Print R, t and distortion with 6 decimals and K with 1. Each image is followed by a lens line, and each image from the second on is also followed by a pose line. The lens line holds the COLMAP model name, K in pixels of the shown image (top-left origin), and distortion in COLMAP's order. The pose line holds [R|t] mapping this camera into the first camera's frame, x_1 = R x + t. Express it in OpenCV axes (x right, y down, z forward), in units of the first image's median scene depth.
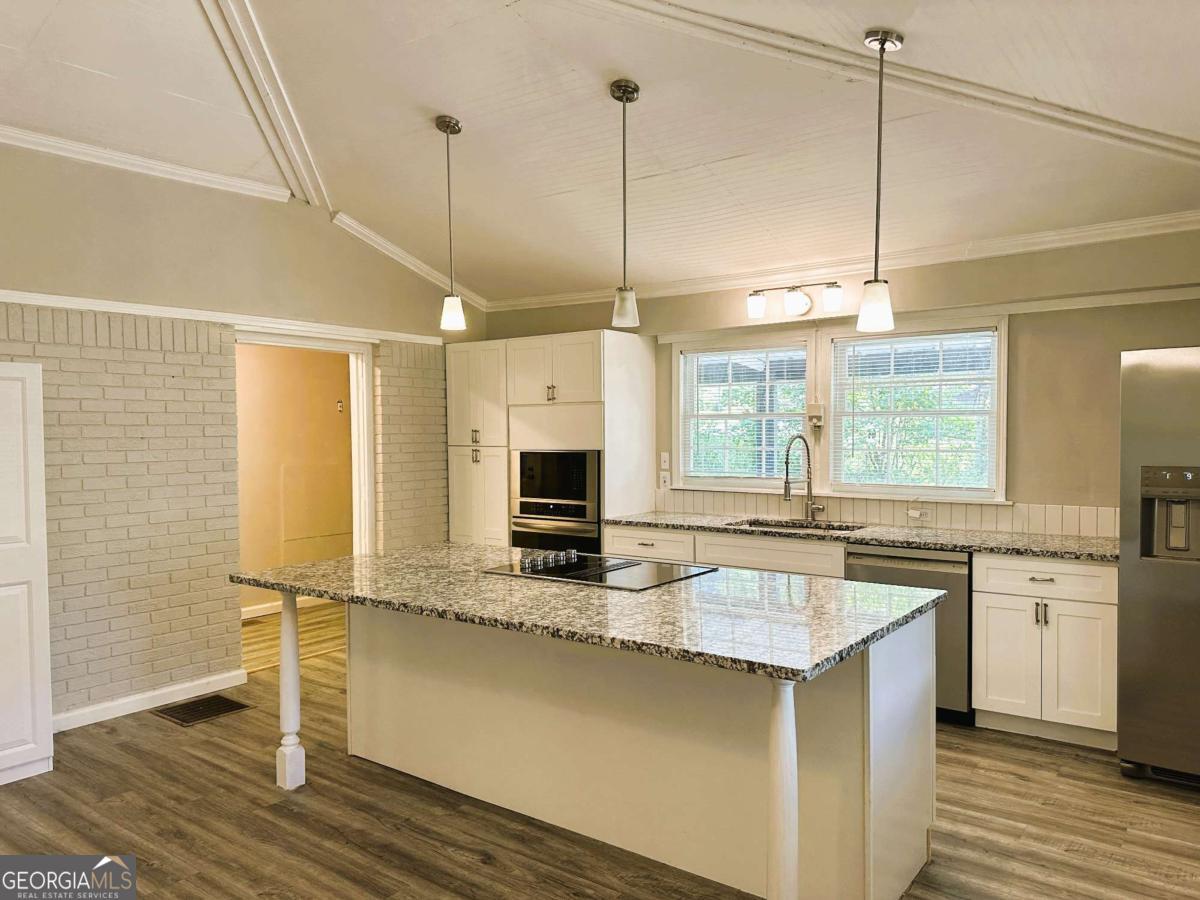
lens RADIAL K [[841.9, 0, 597.6], [0, 841.9, 443.1], [0, 0, 1]] dist [0.002385, -0.008528]
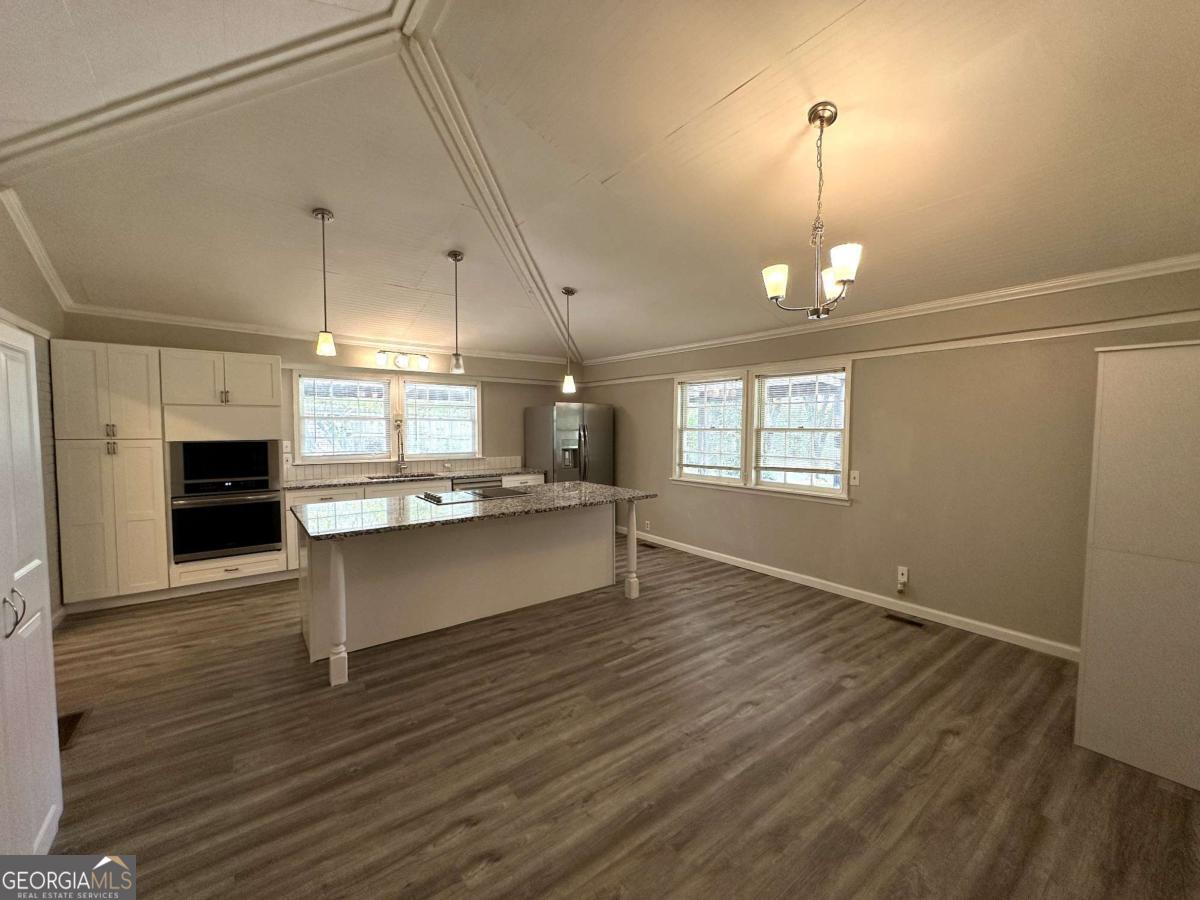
lens RADIAL K [[480.0, 0, 598.6], [0, 480.0, 450.9], [0, 0, 1]] dist [-0.008429, 0.001533]
pose [[0.273656, -0.038994, 0.961037, -0.767530], [0.010267, 0.999239, 0.037621, 0.002626], [-0.961773, -0.000428, 0.273848, 0.293782]]
